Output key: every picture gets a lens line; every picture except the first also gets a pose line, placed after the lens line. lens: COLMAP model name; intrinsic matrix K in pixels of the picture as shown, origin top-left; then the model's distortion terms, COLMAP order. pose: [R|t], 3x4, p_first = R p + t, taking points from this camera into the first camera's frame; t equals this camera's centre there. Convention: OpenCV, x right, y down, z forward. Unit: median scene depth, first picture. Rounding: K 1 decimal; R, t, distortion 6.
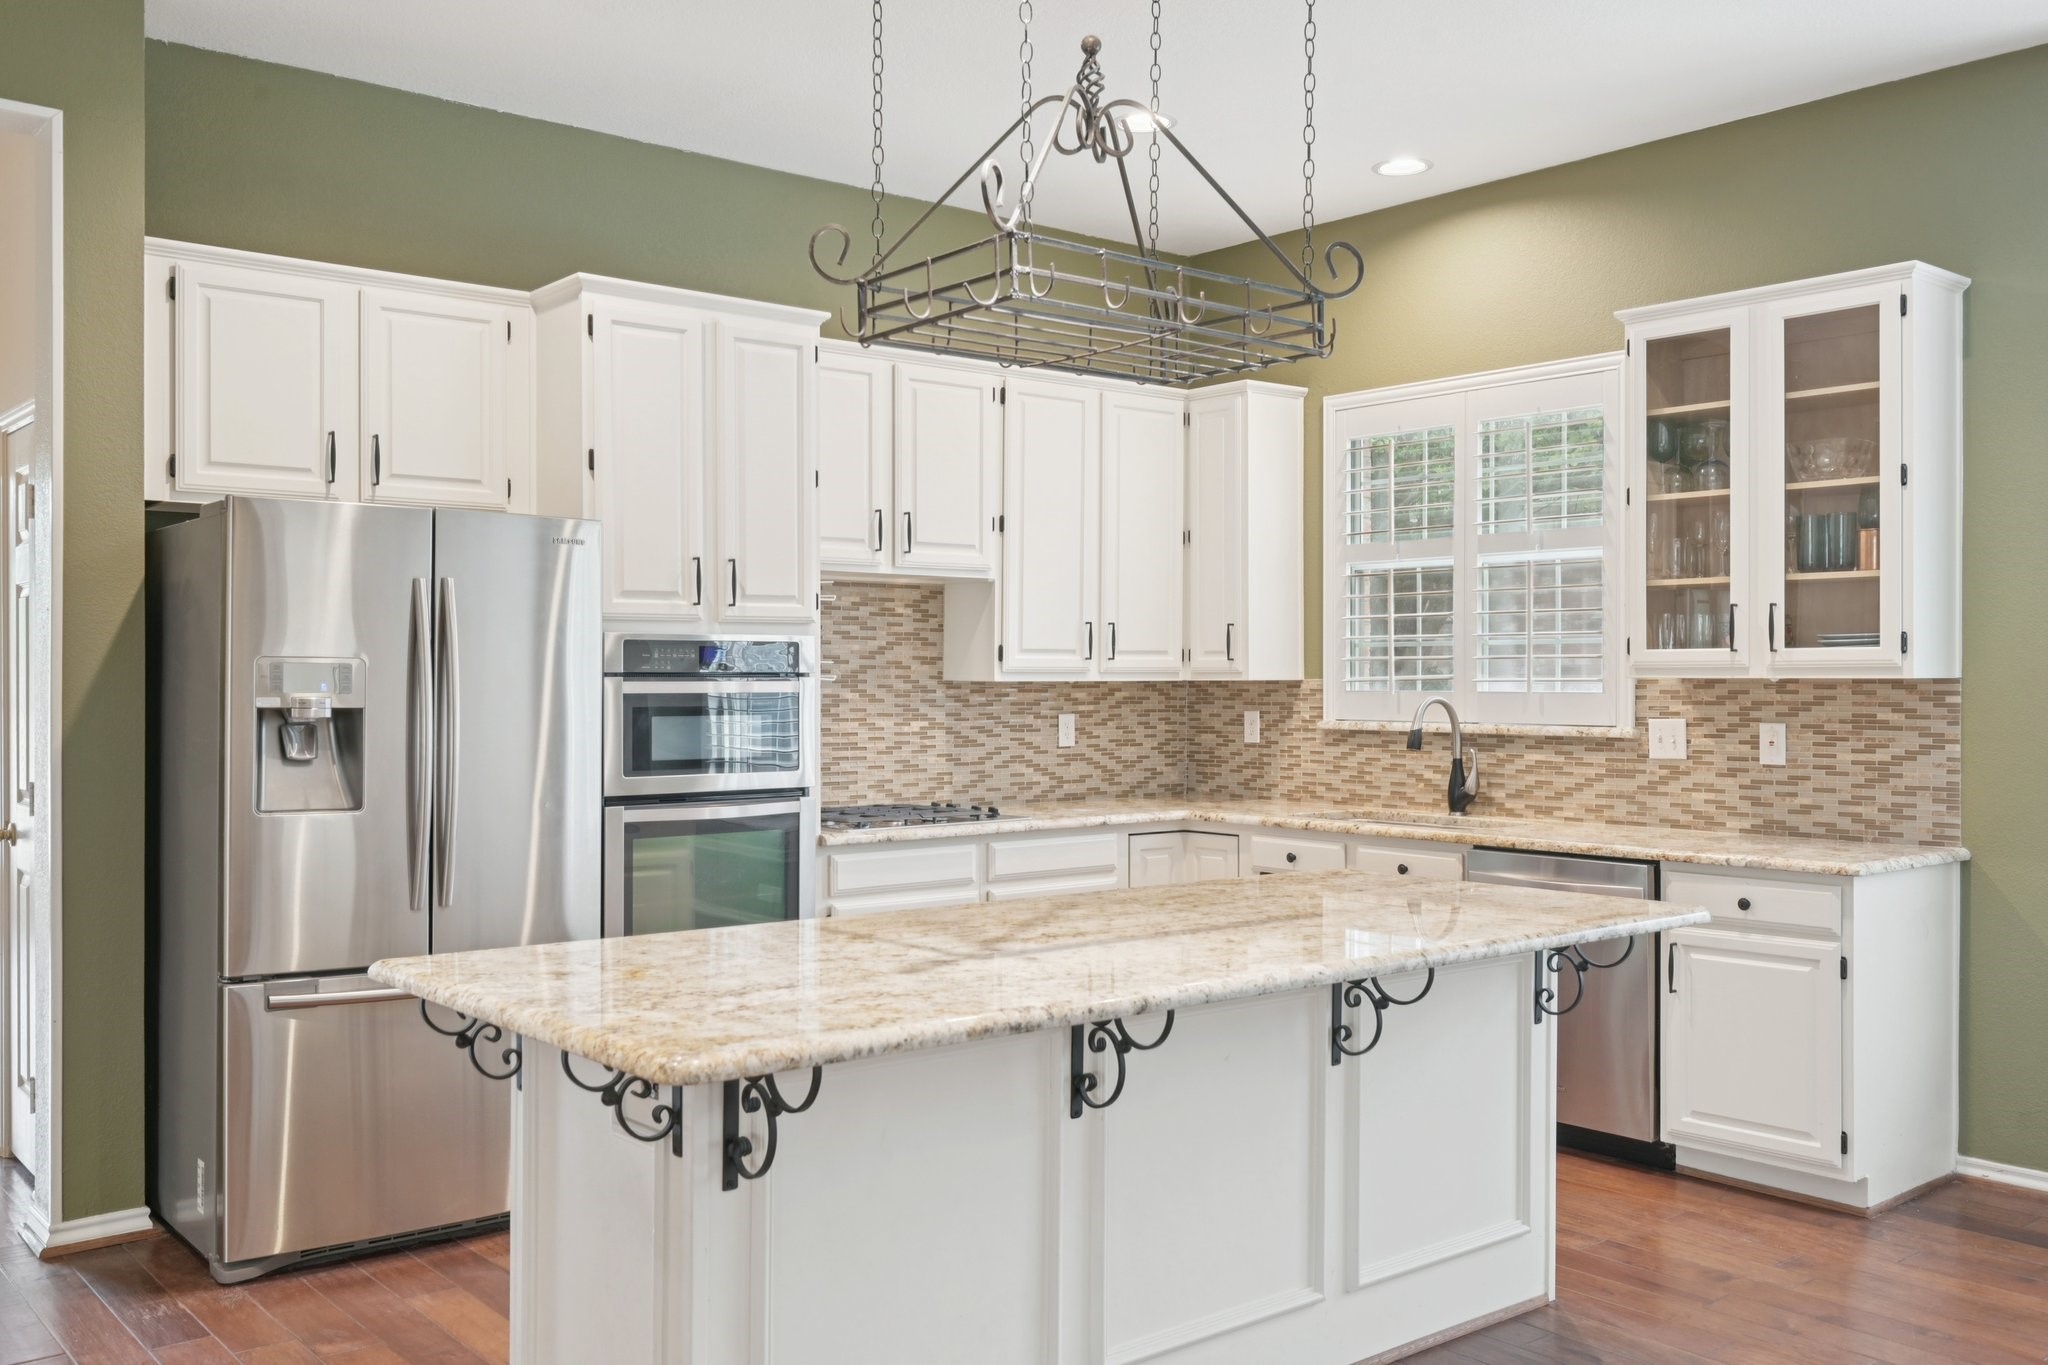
lens RADIAL K [[1762.3, 0, 1035.9], [0, 1762.3, 680.9], [0, 0, 1]] dist [-0.003063, -0.020064]
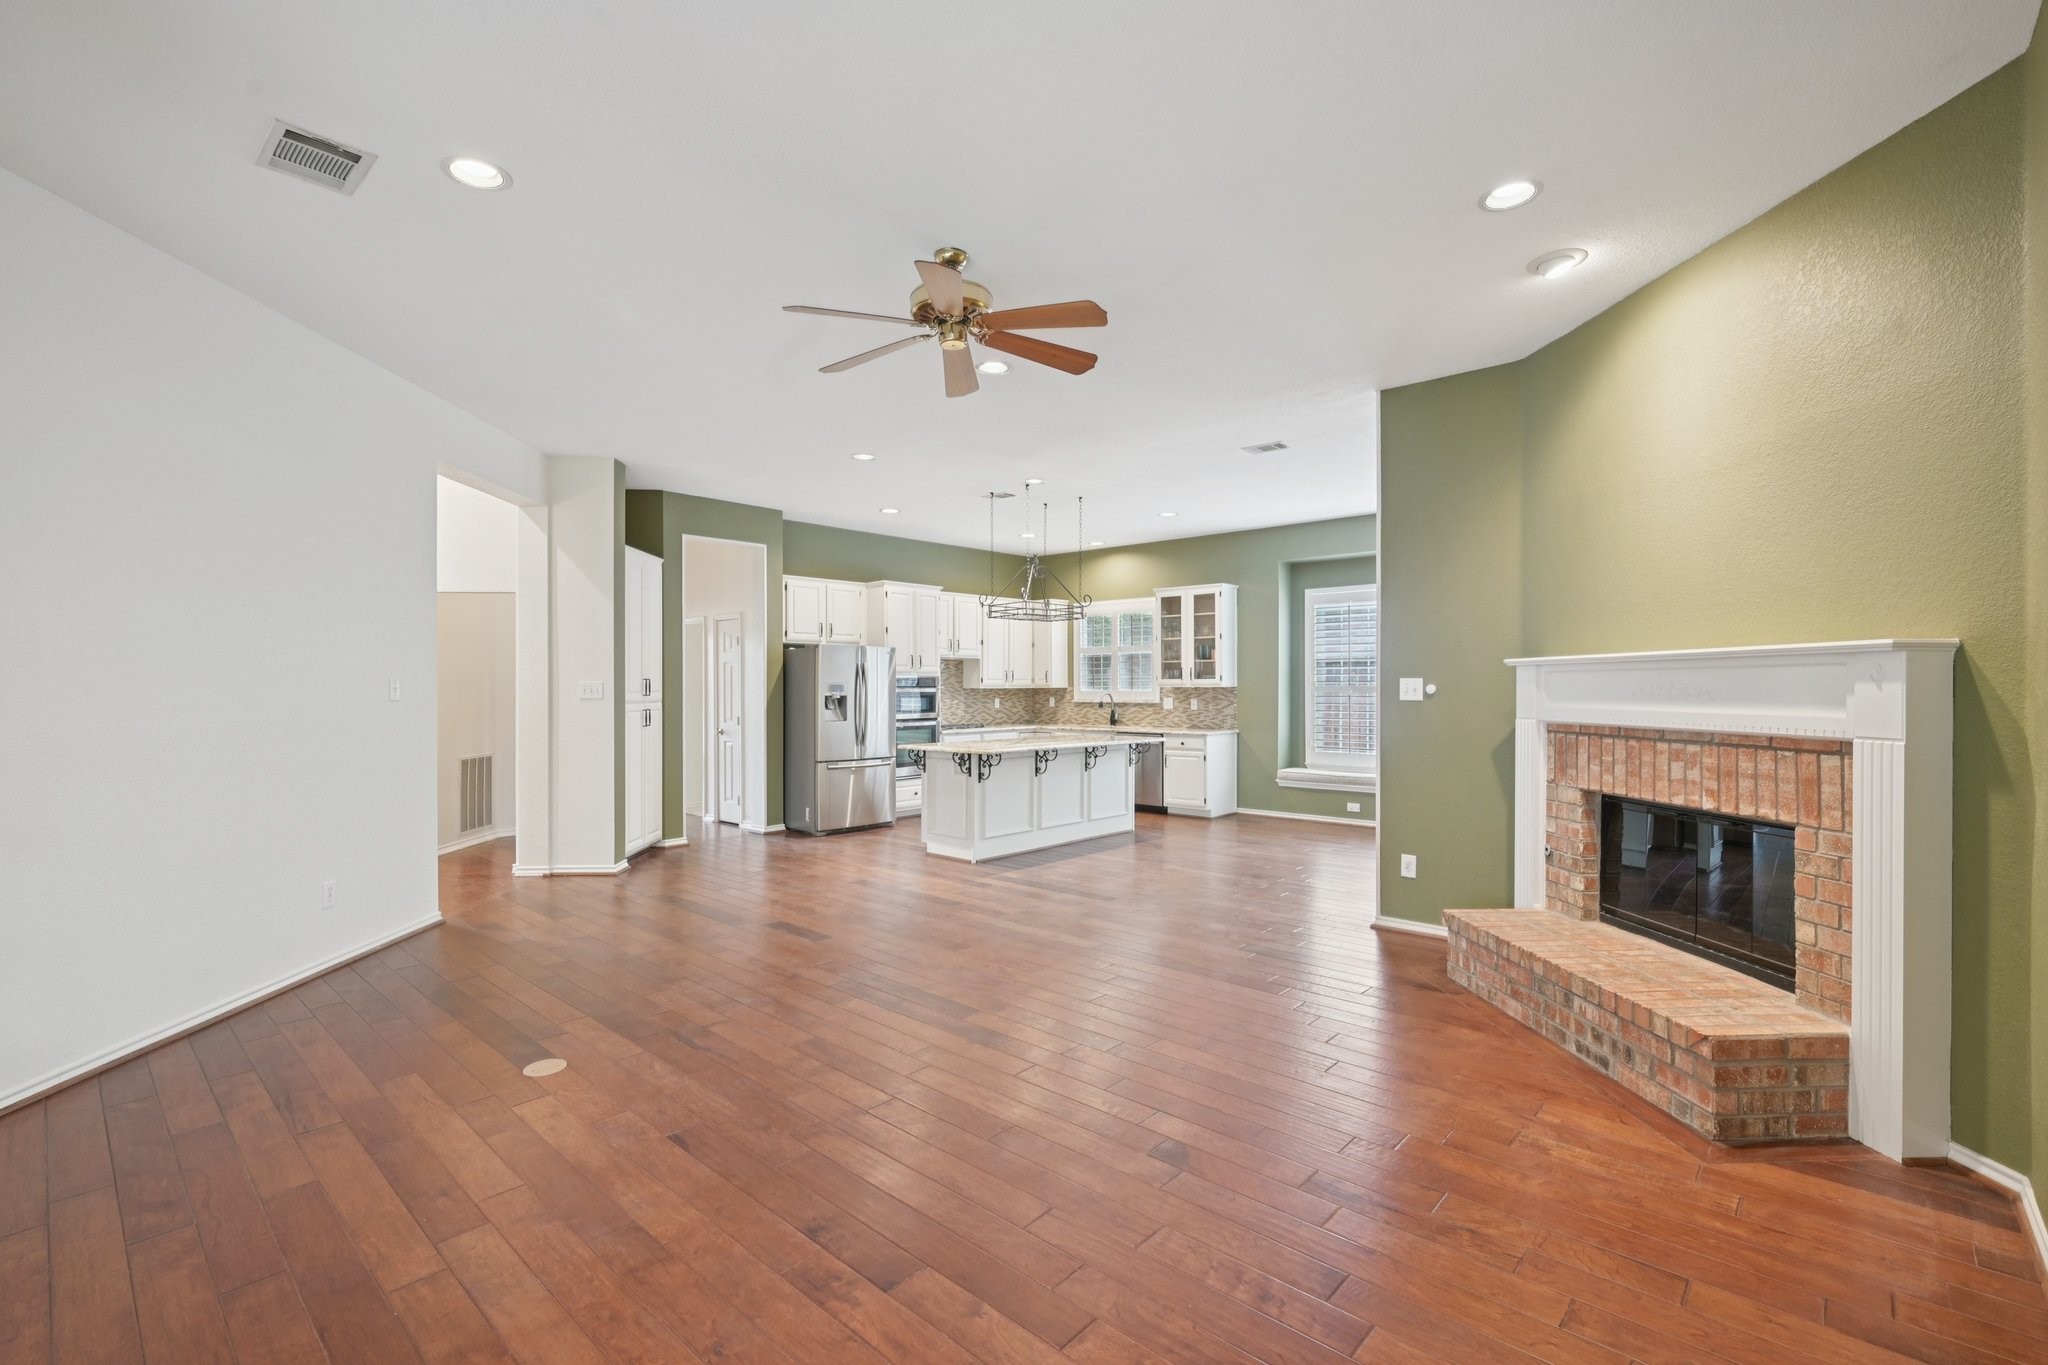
lens RADIAL K [[921.1, 0, 1042.4], [0, 921.1, 677.2], [0, 0, 1]] dist [-0.002366, -0.001464]
pose [[0.988224, -0.001931, 0.153002, -0.193930], [0.003680, 0.999931, -0.011149, -0.001339], [-0.152970, 0.011581, 0.988163, -0.853968]]
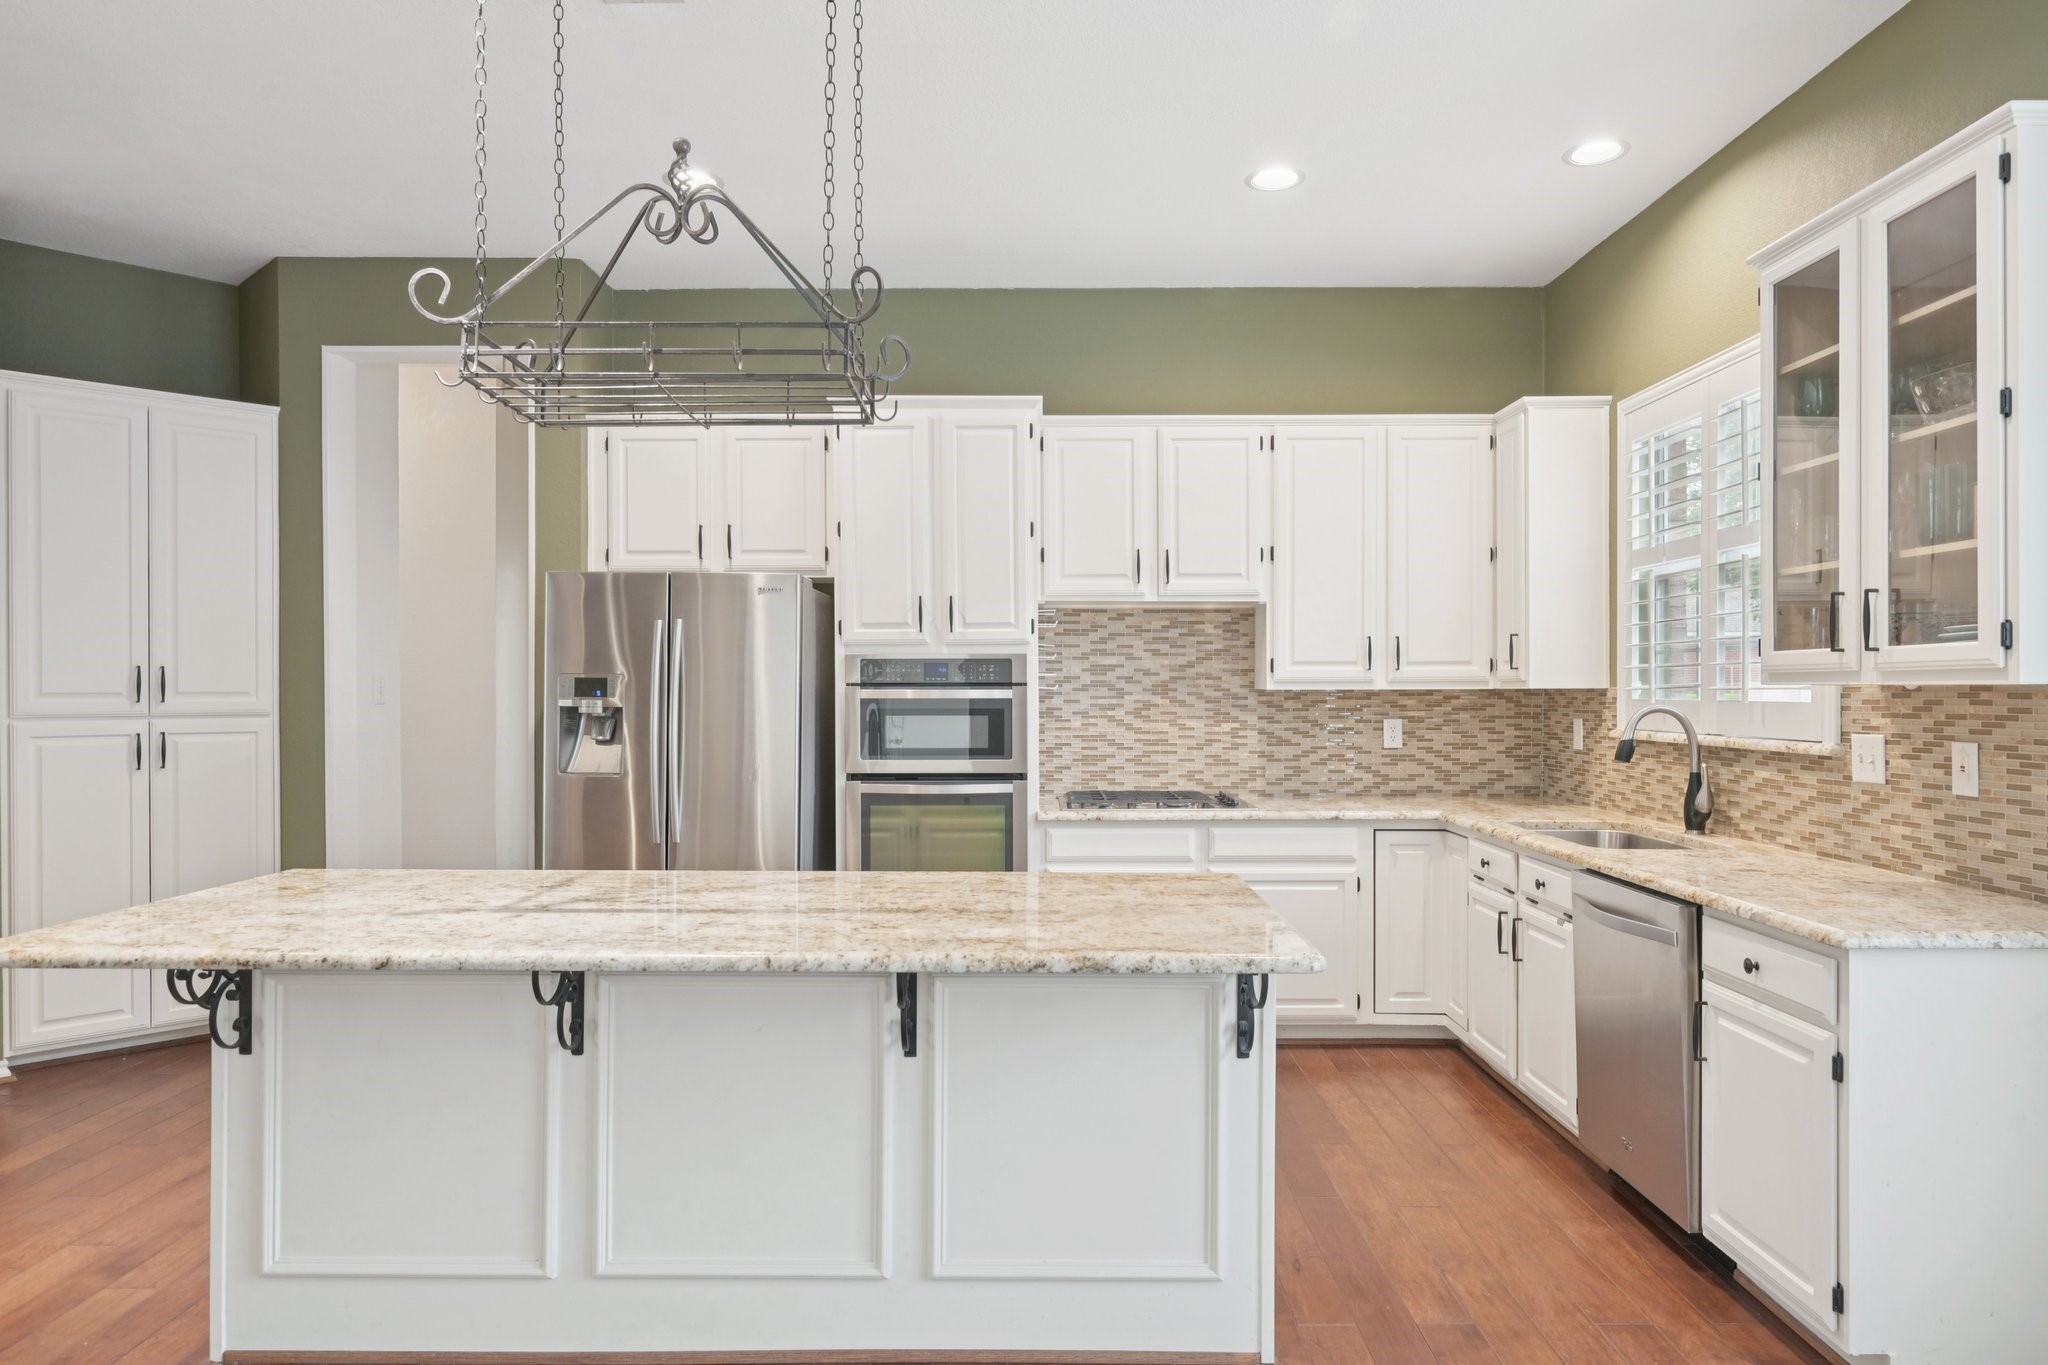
lens RADIAL K [[1256.4, 0, 1046.3], [0, 1256.4, 694.1], [0, 0, 1]] dist [-0.007297, -0.006649]
pose [[0.767461, 0.001742, -0.641093, 0.436647], [-0.000170, 0.999997, 0.002514, 0.001167], [0.641095, -0.001821, 0.767459, 0.298024]]
